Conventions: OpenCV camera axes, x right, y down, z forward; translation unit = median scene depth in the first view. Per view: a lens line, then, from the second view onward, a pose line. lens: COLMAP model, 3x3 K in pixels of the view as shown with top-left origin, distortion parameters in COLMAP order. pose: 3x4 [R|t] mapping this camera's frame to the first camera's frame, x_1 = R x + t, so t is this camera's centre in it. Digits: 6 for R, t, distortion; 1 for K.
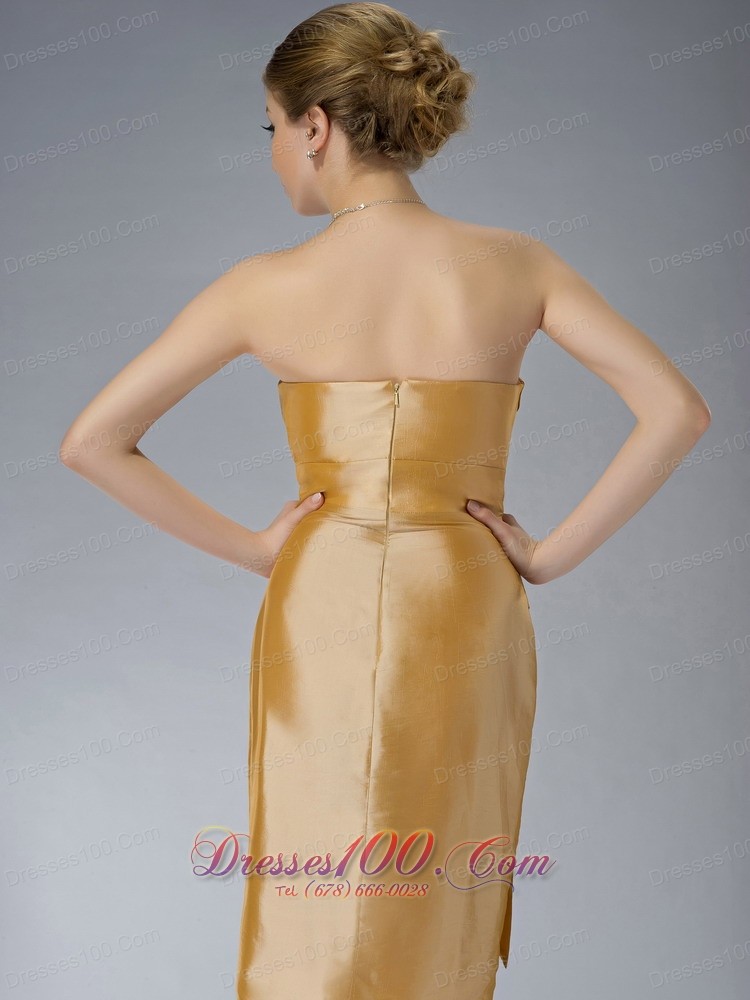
lens RADIAL K [[2047.1, 0, 413.0], [0, 2047.1, 520.3], [0, 0, 1]] dist [-0.008061, 0.000000]
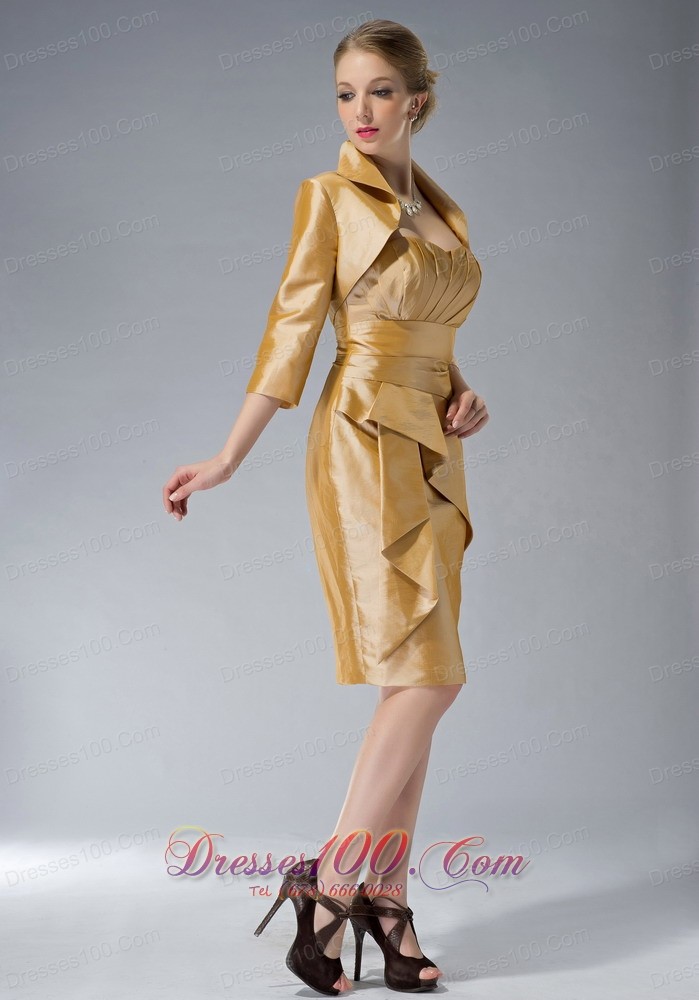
lens RADIAL K [[2042.1, 0, 399.6], [0, 2042.1, 504.7], [0, 0, 1]] dist [0.068182, 0.000000]
pose [[0.999979, 0.000237, -0.006476, -0.000043], [-0.000270, 0.999987, -0.005107, 0.146796], [0.006475, 0.005109, 0.999966, 0.000335]]
